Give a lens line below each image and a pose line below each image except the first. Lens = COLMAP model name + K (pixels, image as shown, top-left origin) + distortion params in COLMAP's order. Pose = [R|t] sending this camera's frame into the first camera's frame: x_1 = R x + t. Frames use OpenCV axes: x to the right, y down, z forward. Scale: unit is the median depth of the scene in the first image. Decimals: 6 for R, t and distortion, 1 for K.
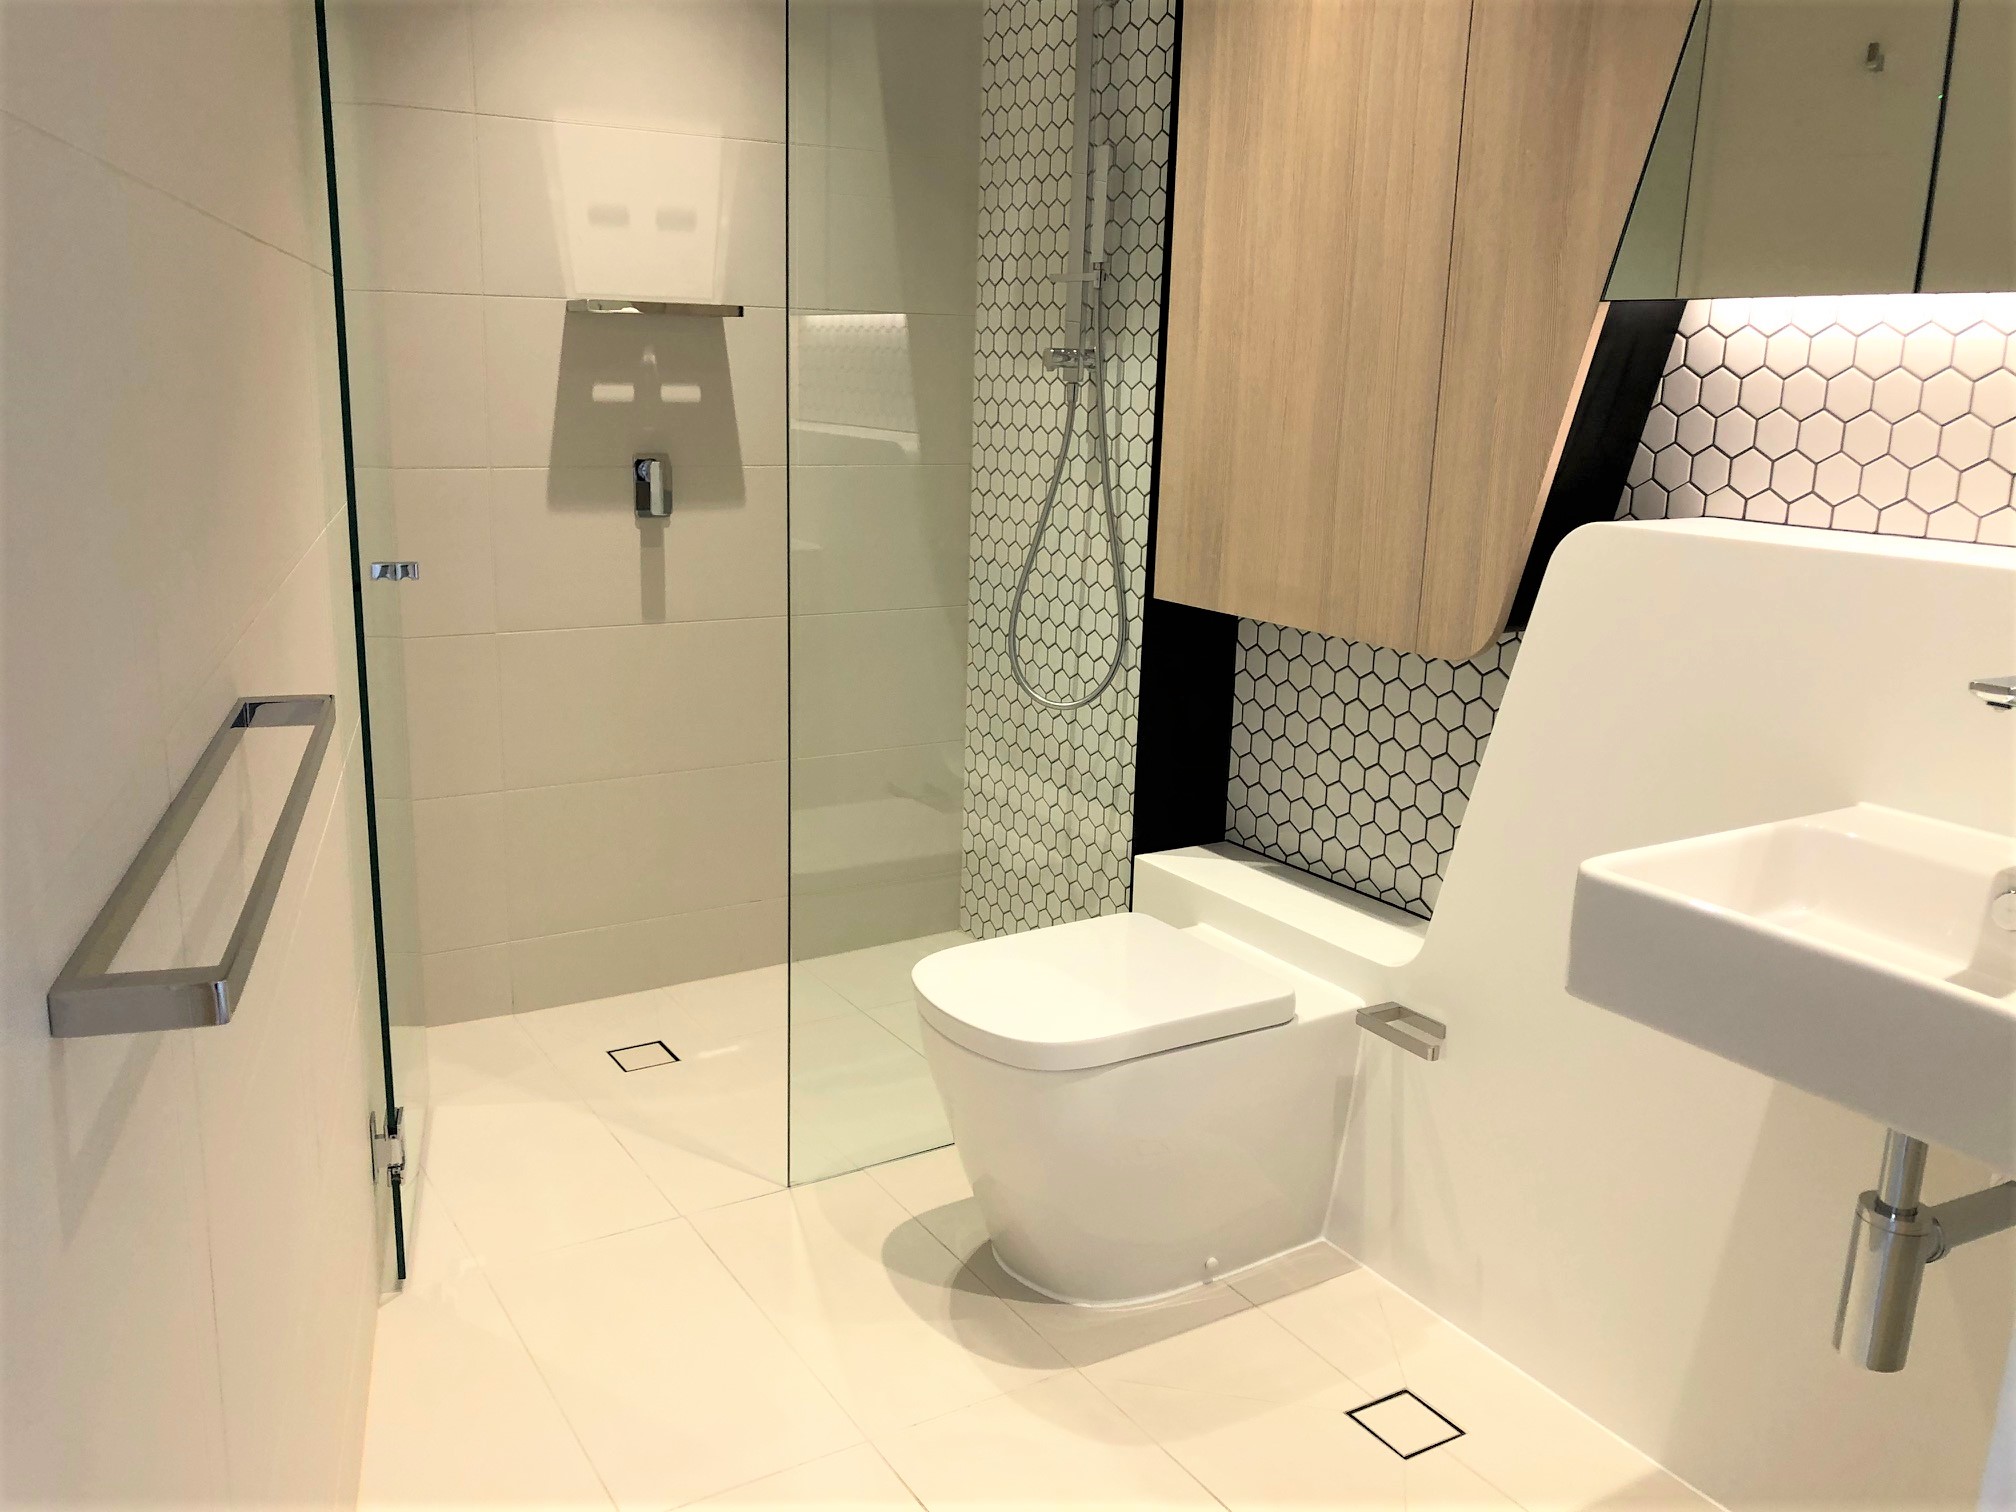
lens RADIAL K [[1708.2, 0, 1008.0], [0, 1708.2, 756.0], [0, 0, 1]] dist [-0.006861, 0.001375]
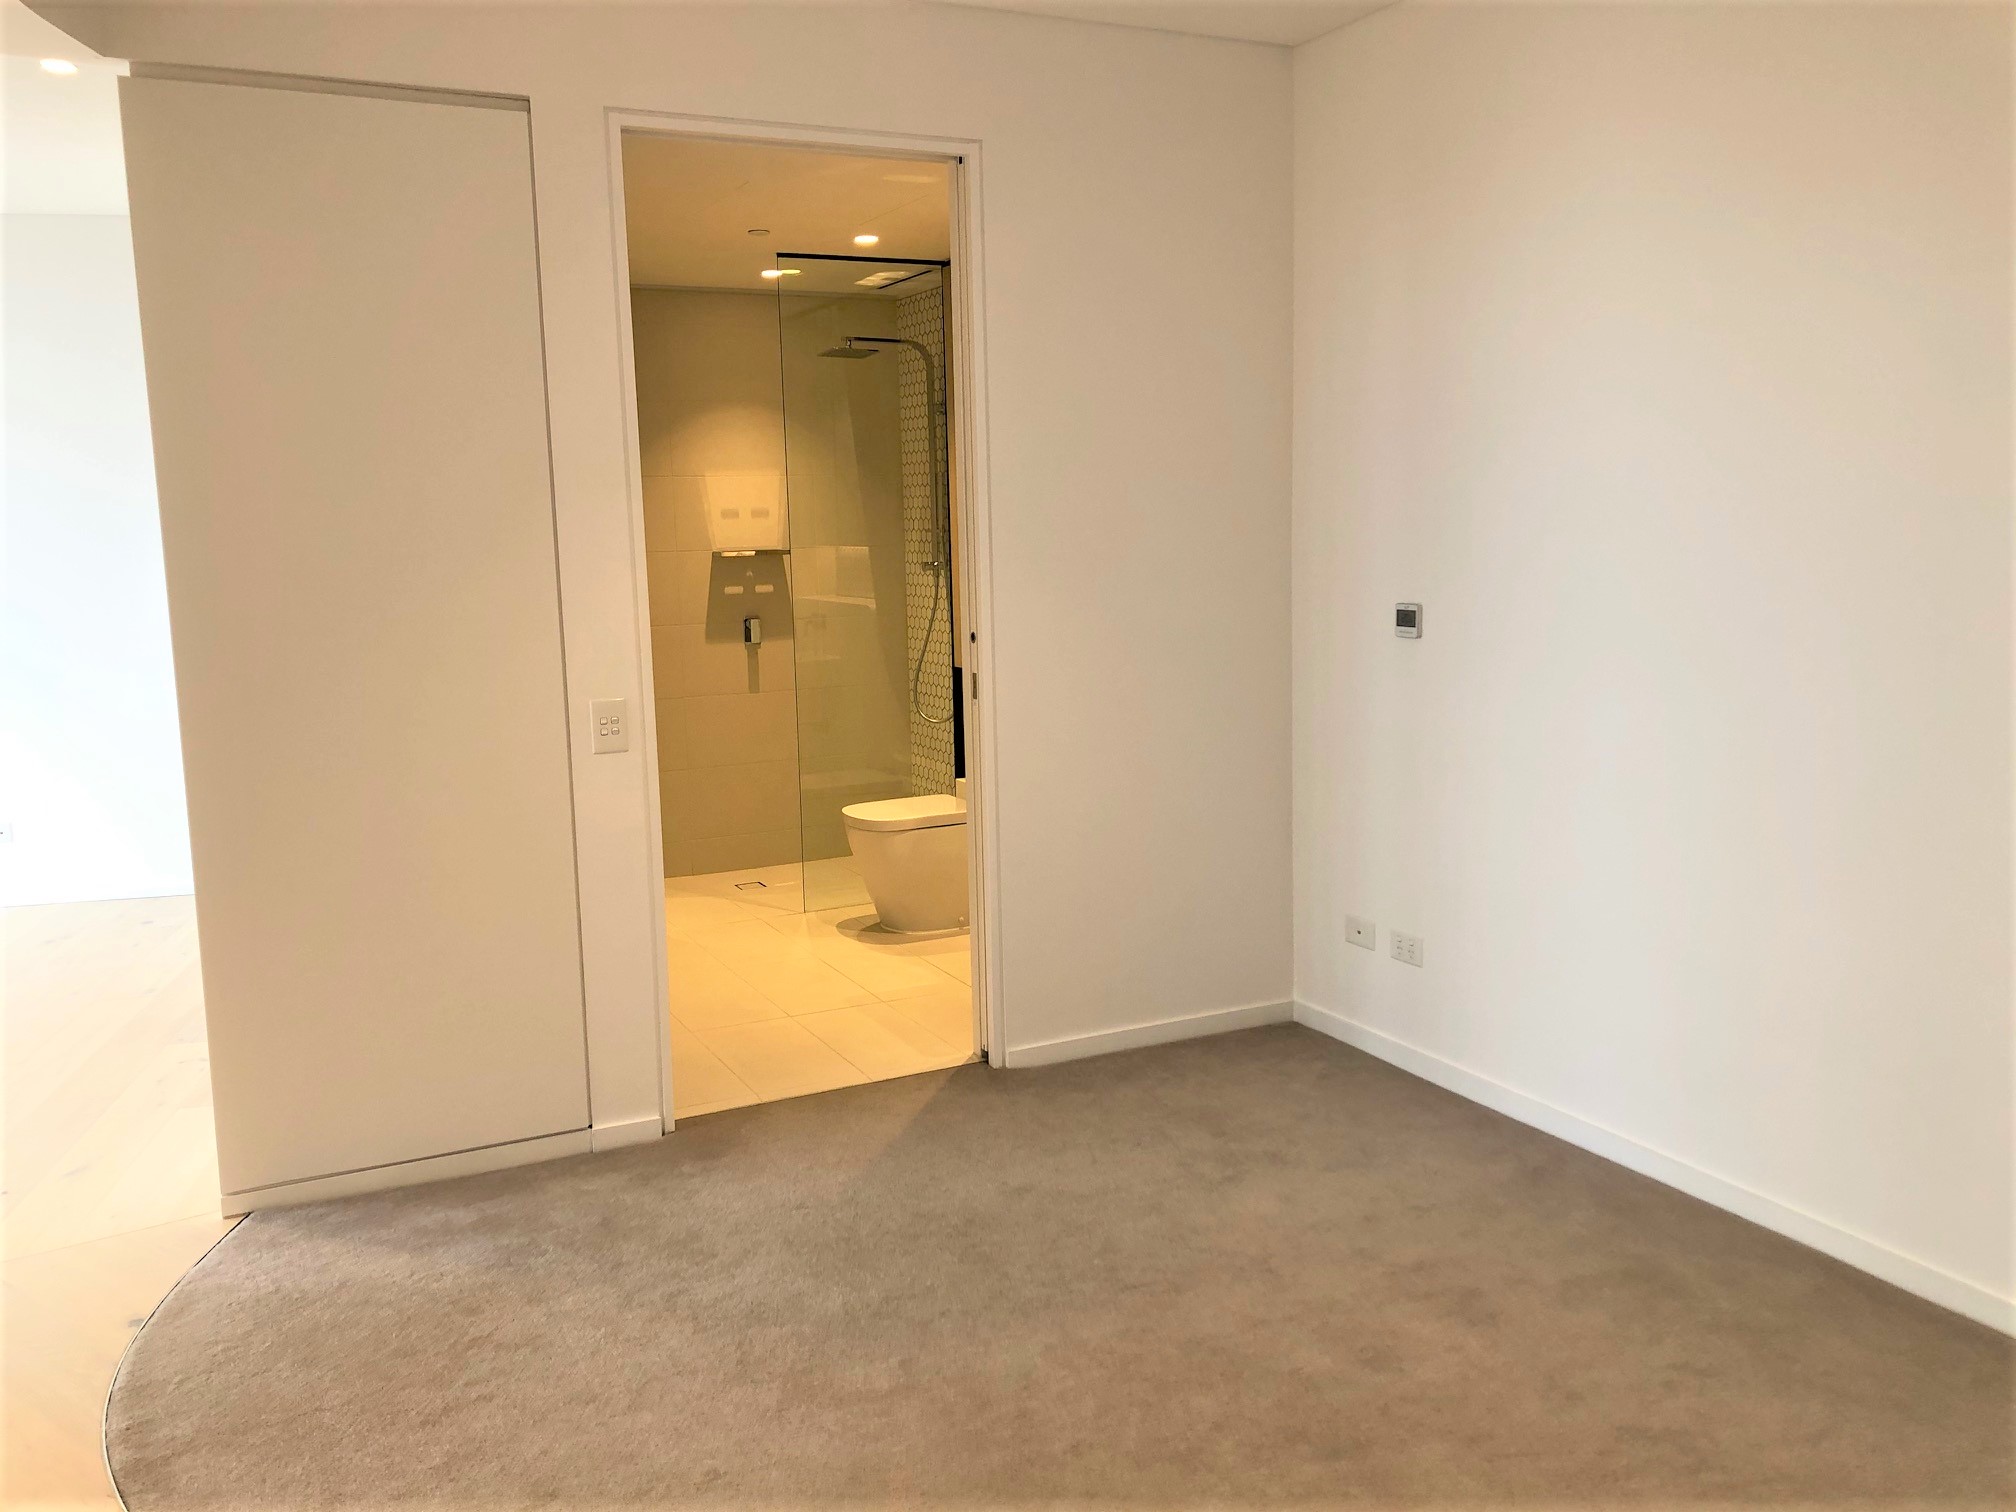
lens RADIAL K [[1708.2, 0, 1008.0], [0, 1708.2, 756.0], [0, 0, 1]] dist [-0.006861, 0.001375]
pose [[0.993825, -0.038549, -0.104044, 0.349522], [0.028157, 0.994633, -0.099561, 0.235984], [0.107324, 0.096017, 0.989577, -1.152749]]
